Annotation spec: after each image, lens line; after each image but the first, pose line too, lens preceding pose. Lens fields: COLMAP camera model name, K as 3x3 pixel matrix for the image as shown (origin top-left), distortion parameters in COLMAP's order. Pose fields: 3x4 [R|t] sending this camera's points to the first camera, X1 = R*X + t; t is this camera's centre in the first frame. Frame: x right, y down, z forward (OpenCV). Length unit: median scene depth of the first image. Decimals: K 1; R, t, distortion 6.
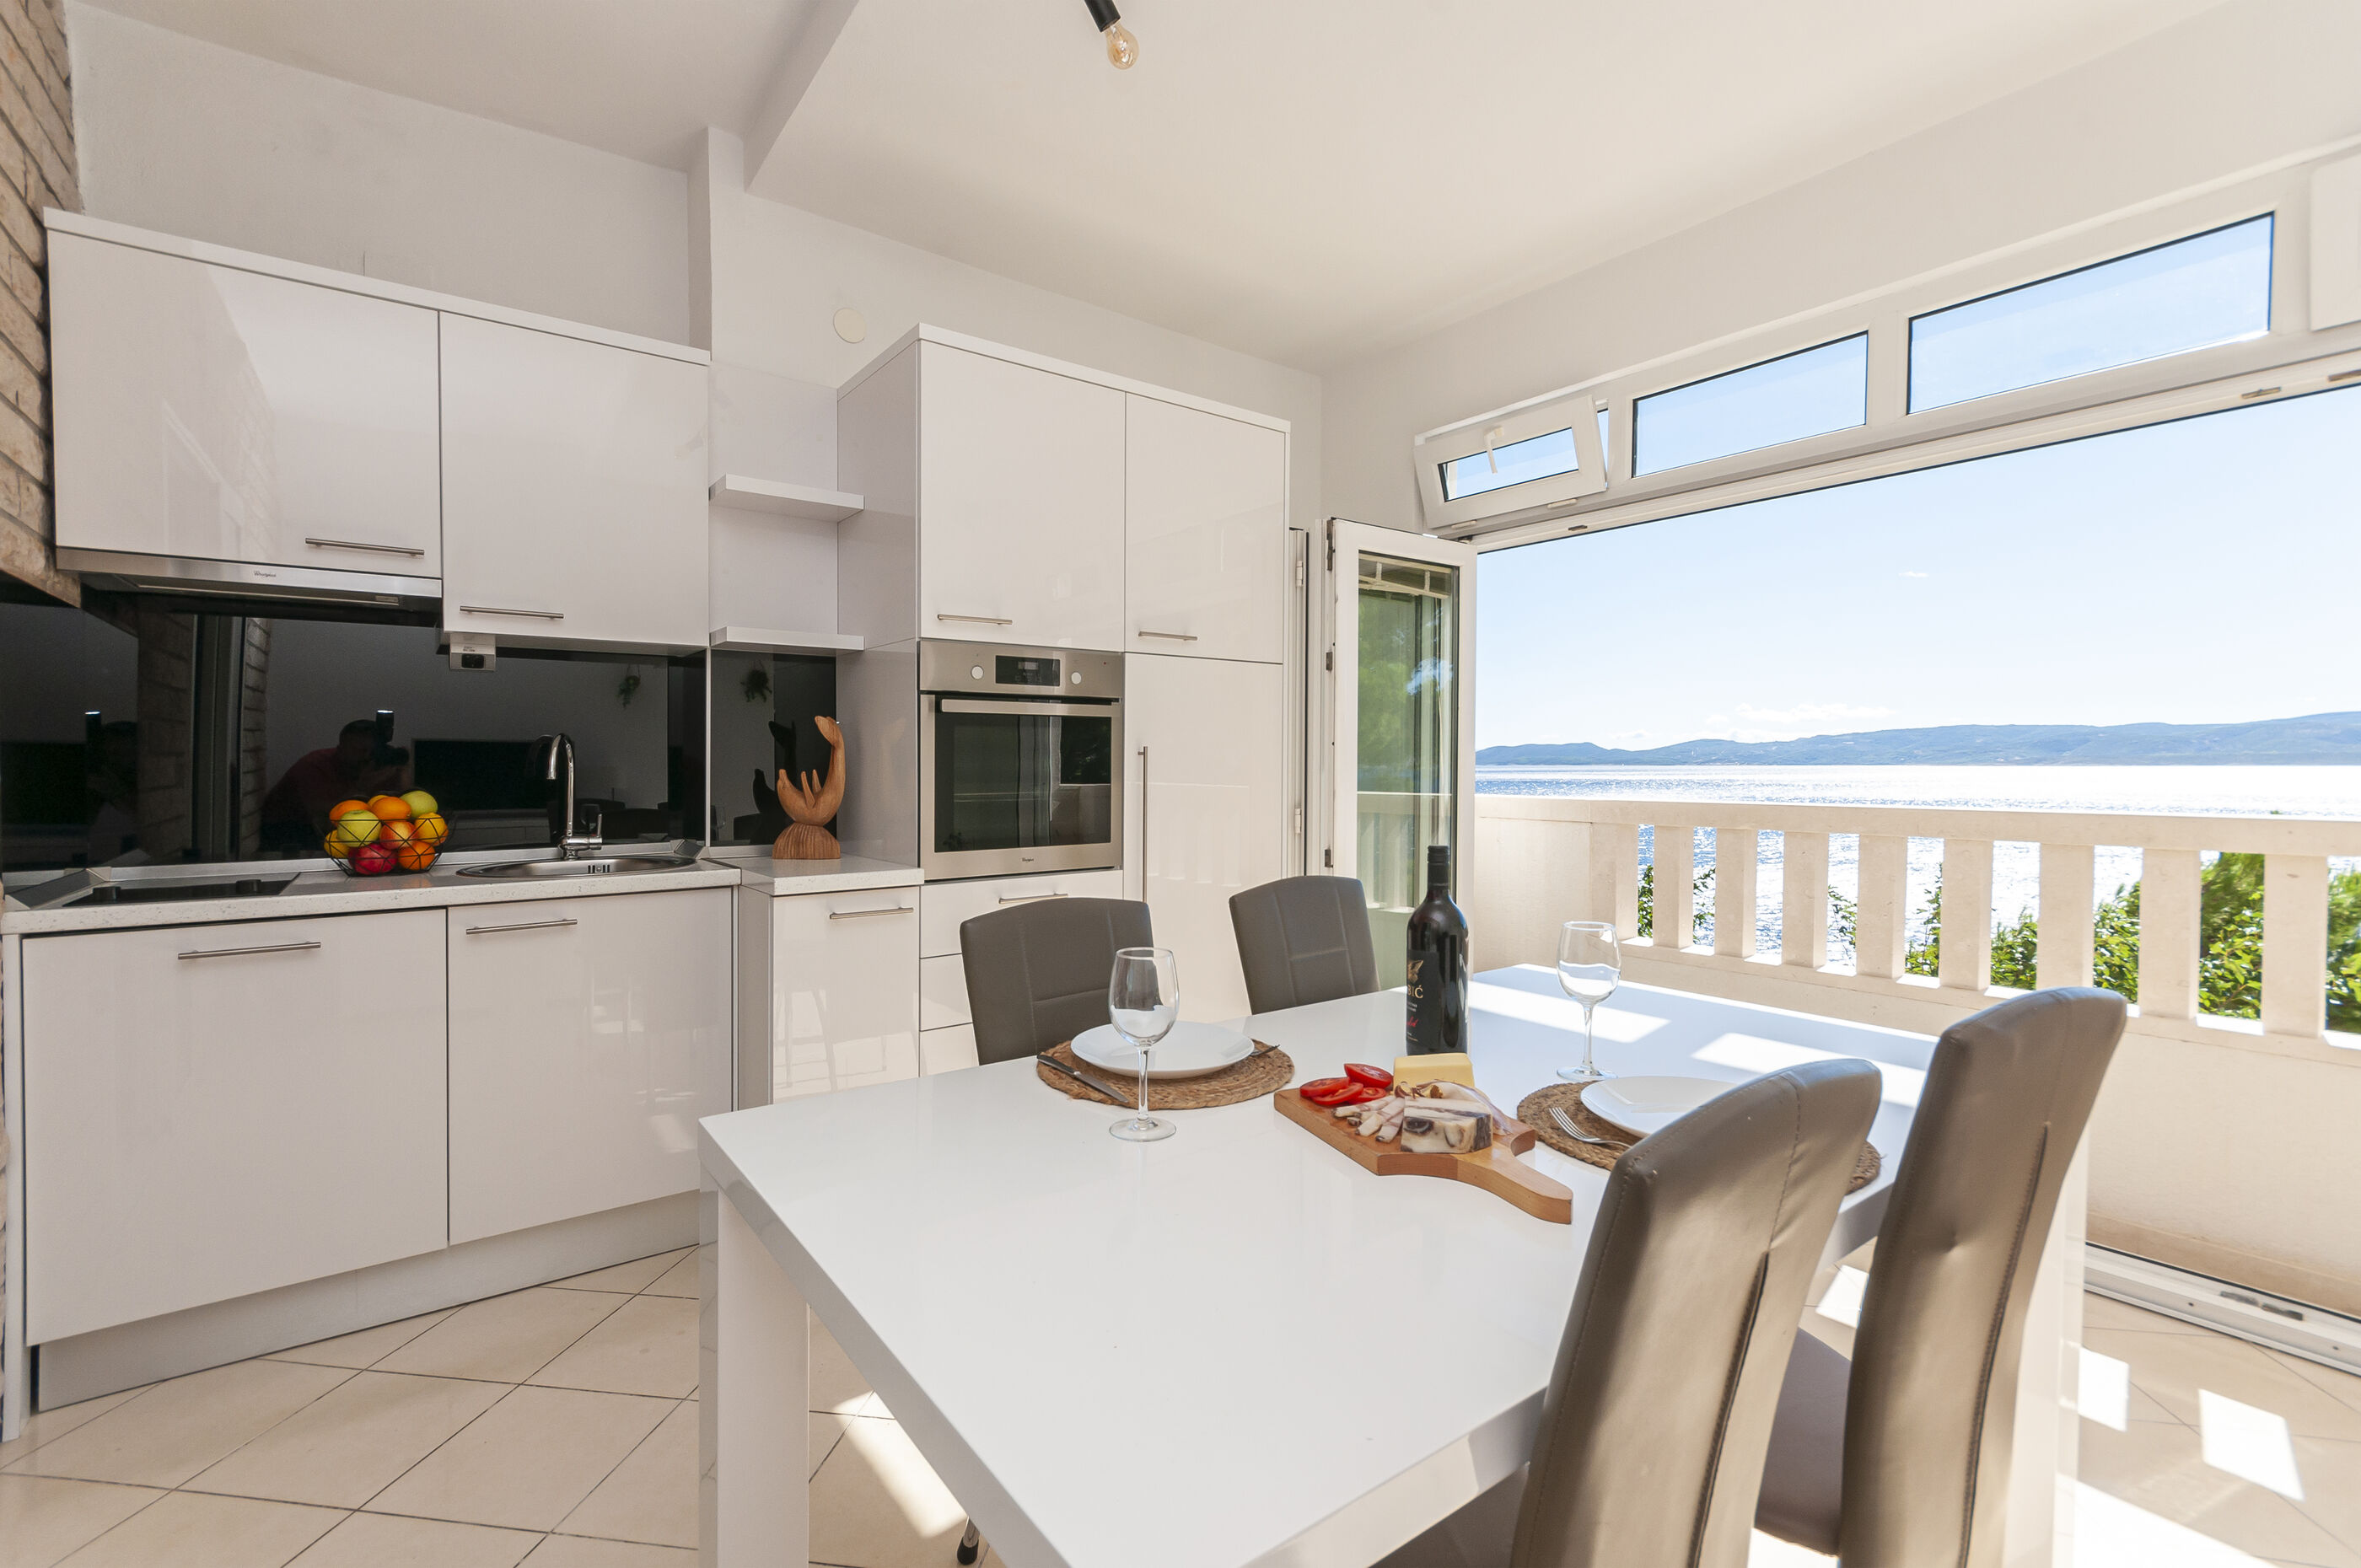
lens RADIAL K [[1024.6, 0, 1186.2], [0, 1024.6, 769.3], [0, 0, 1]] dist [0.003348, -0.000500]
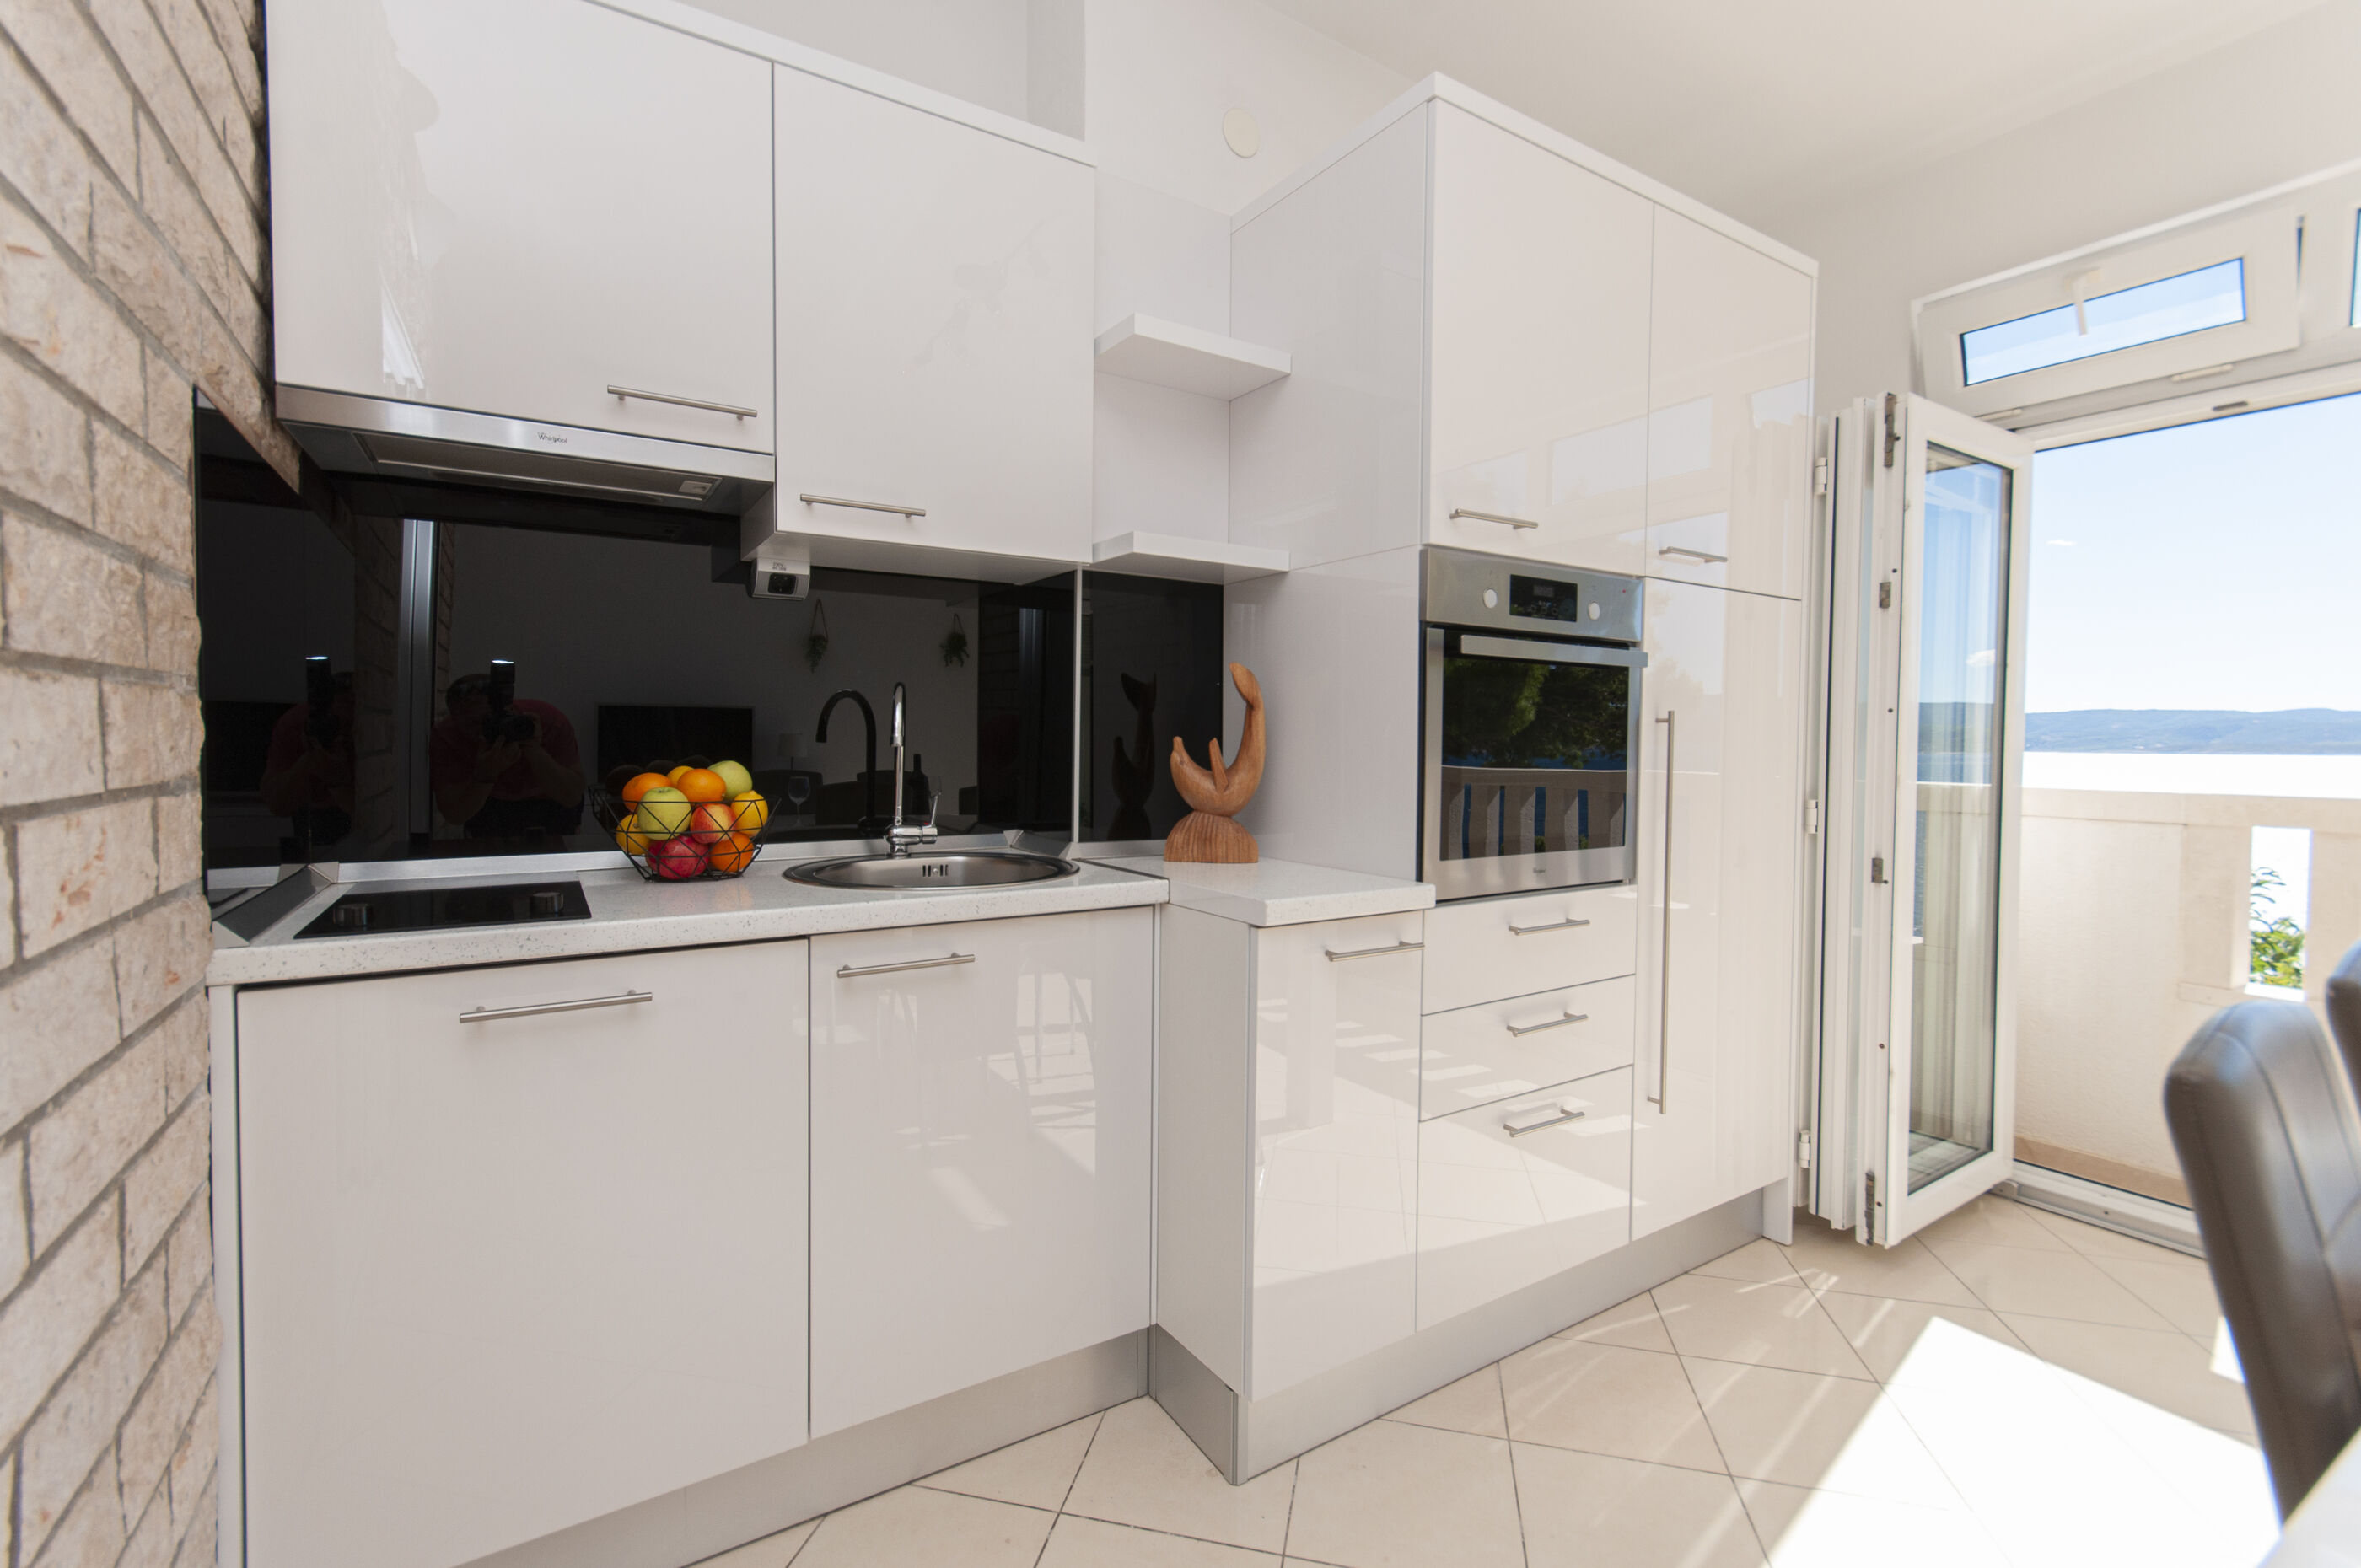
lens RADIAL K [[1024.6, 0, 1171.4], [0, 1024.6, 764.5], [0, 0, 1]] dist [0.003348, -0.000500]
pose [[0.995488, 0.013610, -0.093909, -0.353615], [-0.012019, 0.999775, 0.017494, 0.007312], [0.094126, -0.016286, 0.995427, 0.301383]]
